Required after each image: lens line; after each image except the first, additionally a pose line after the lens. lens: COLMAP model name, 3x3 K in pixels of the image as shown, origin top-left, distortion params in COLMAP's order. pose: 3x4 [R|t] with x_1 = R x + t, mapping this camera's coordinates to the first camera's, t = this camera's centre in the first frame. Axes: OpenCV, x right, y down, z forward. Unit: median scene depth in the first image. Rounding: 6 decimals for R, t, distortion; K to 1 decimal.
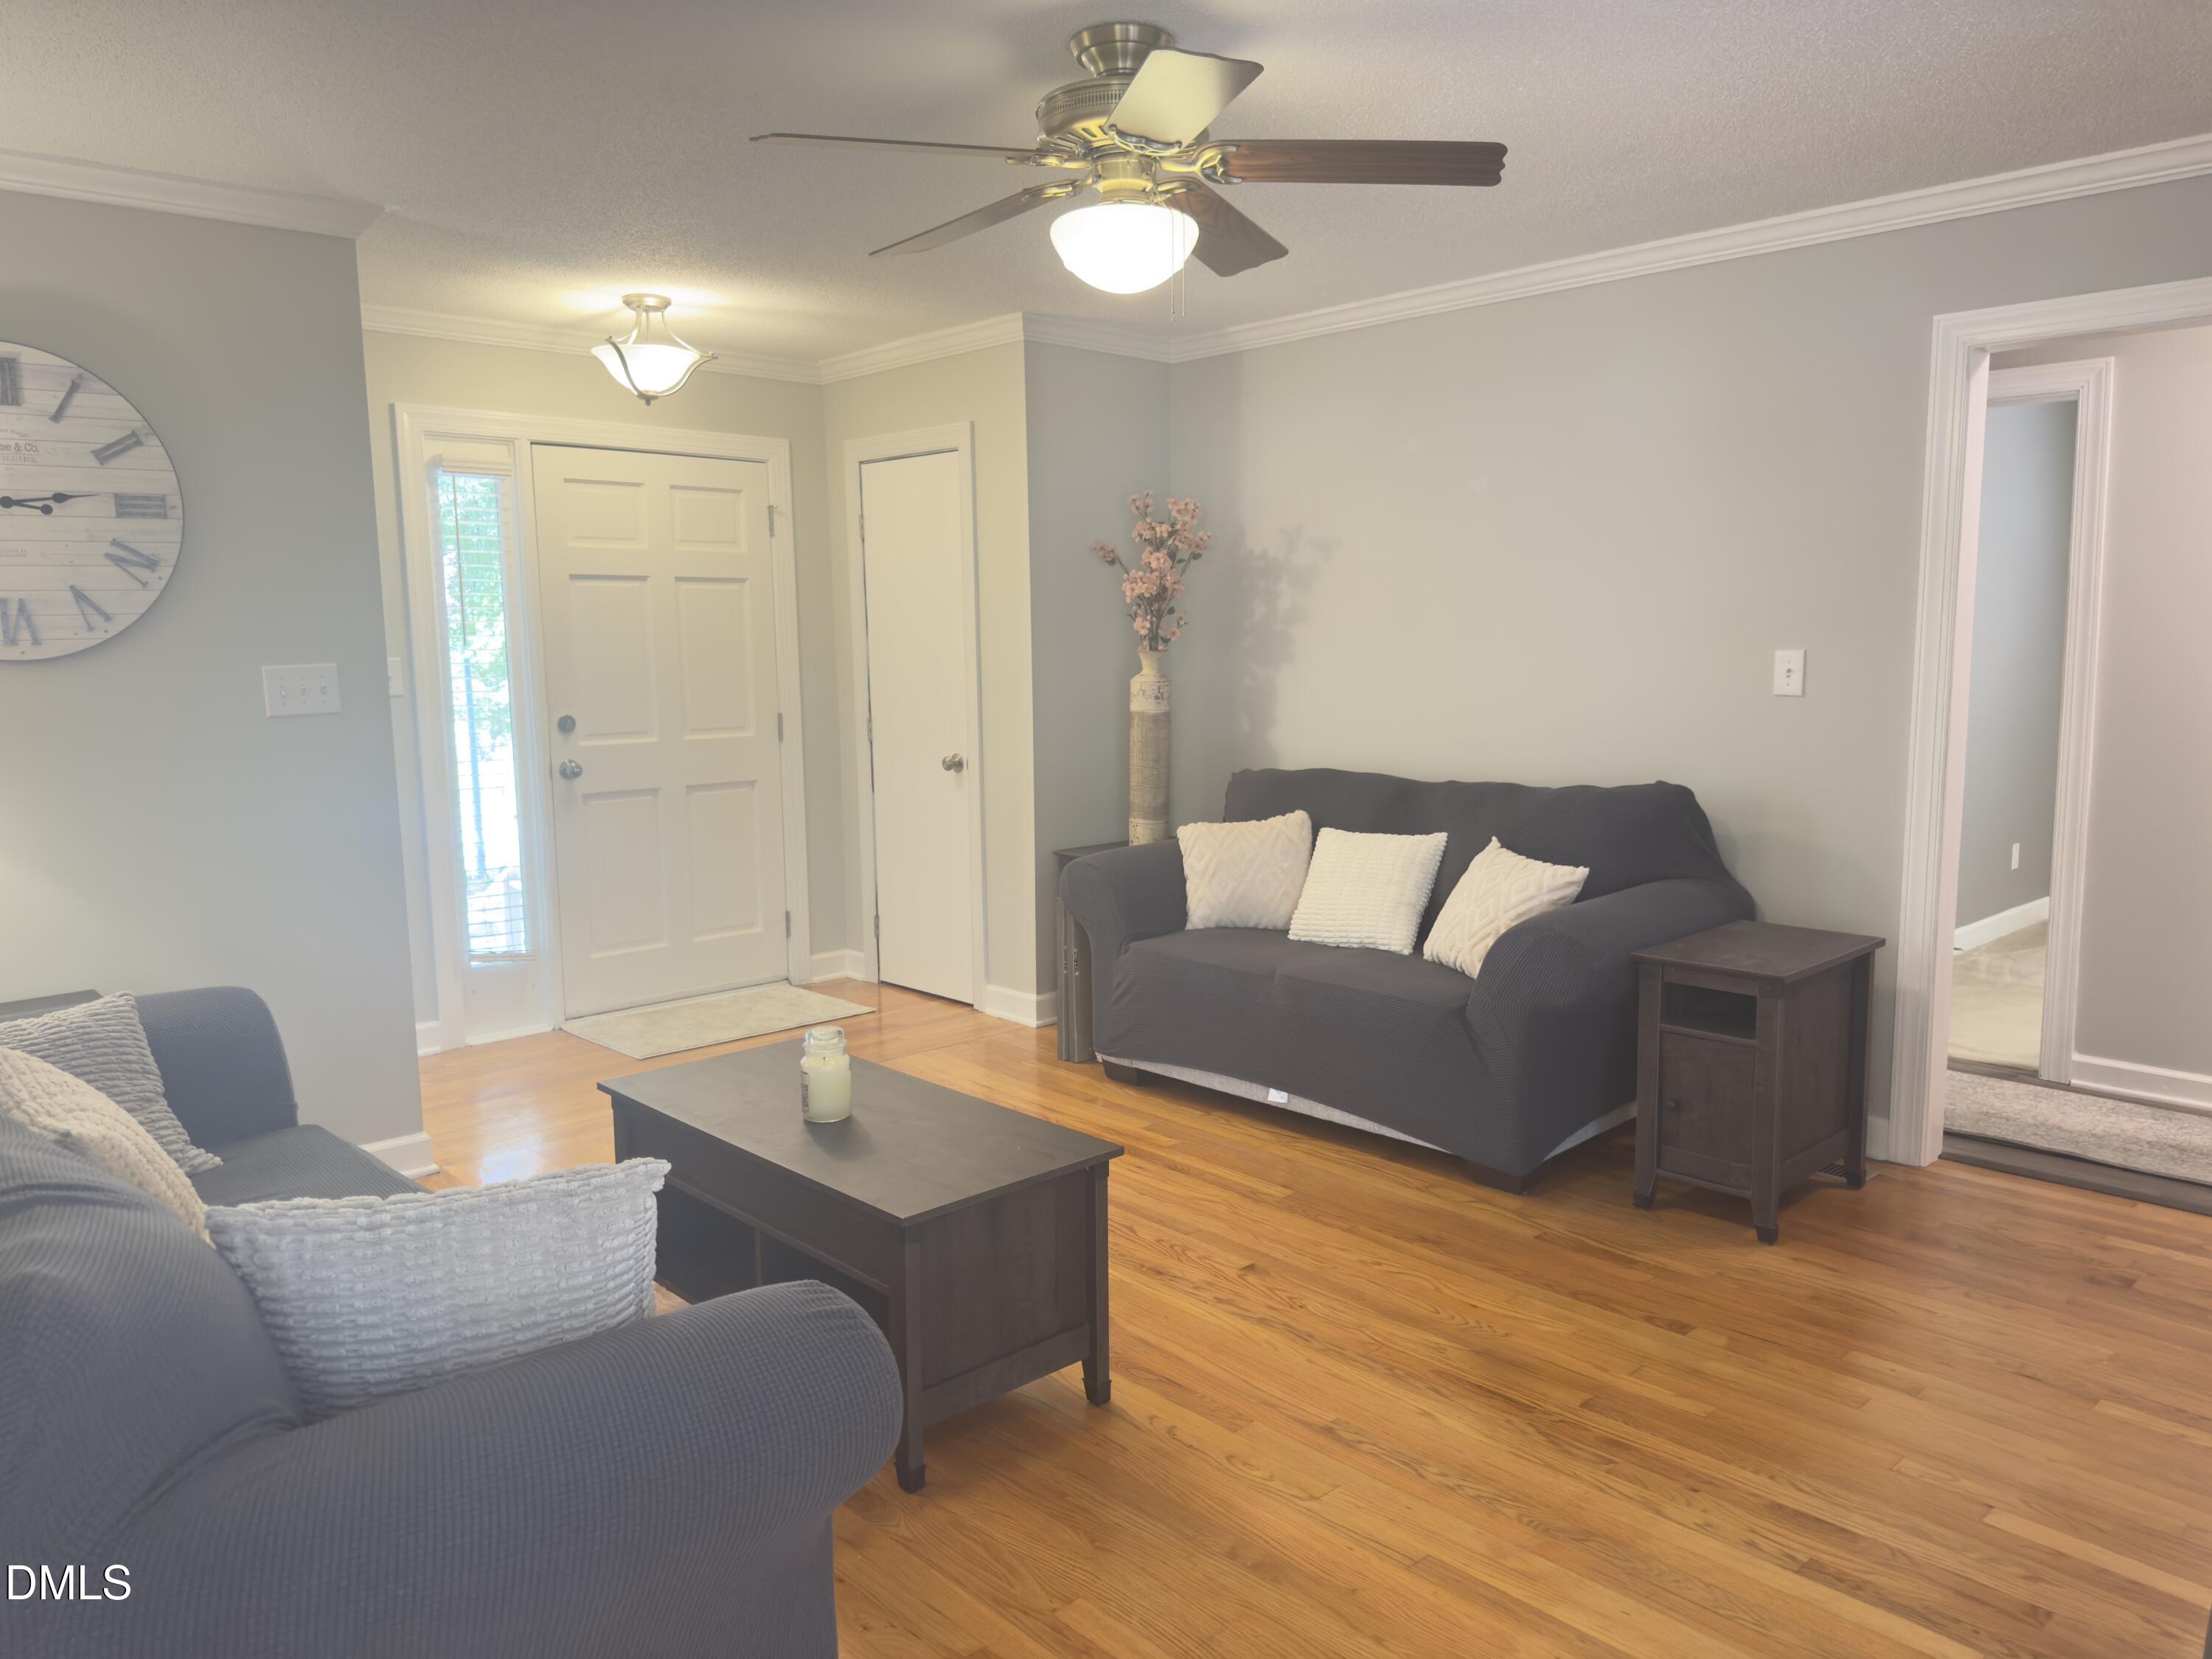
lens RADIAL K [[1517.9, 0, 1106.0], [0, 1517.9, 829.5], [0, 0, 1]] dist [-0.048853, -0.002722]
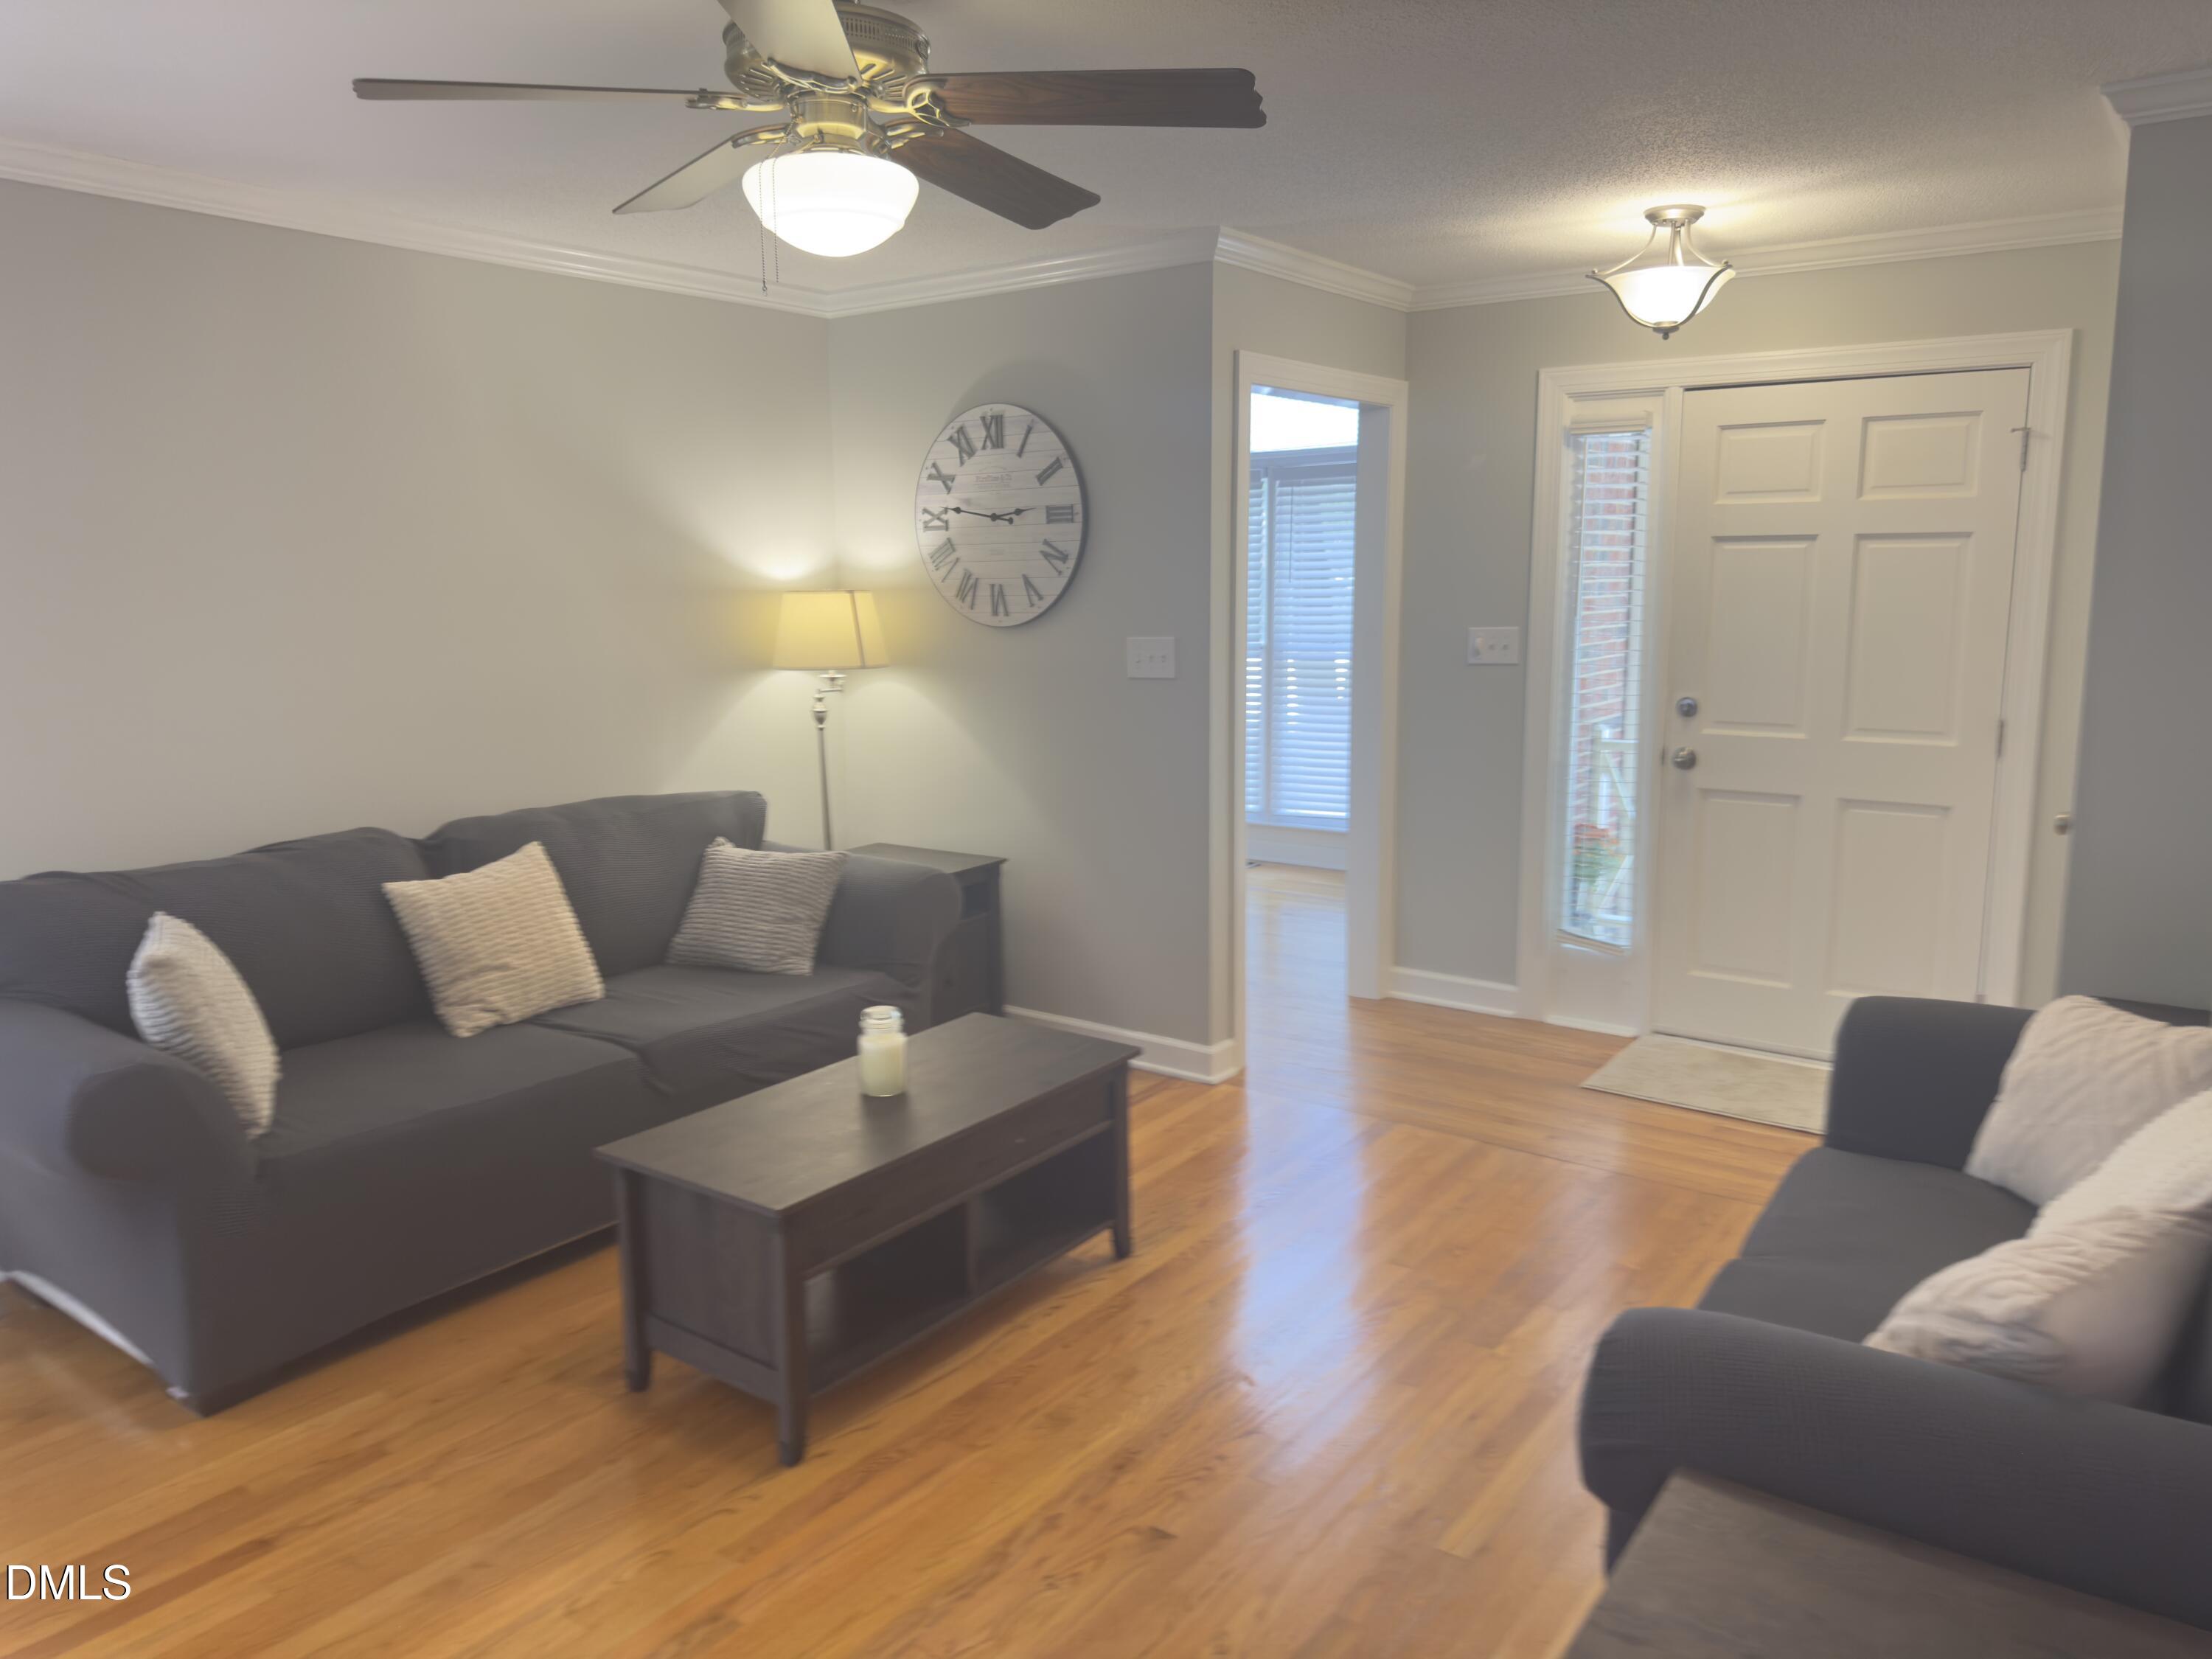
lens RADIAL K [[1529.2, 0, 1106.0], [0, 1529.2, 829.5], [0, 0, 1]] dist [-0.027278, 0.000421]
pose [[0.172573, 0.165024, -0.971074, 0.737291], [-0.115982, 0.982412, 0.146339, -0.144231], [0.978144, 0.087373, 0.188678, 0.801169]]
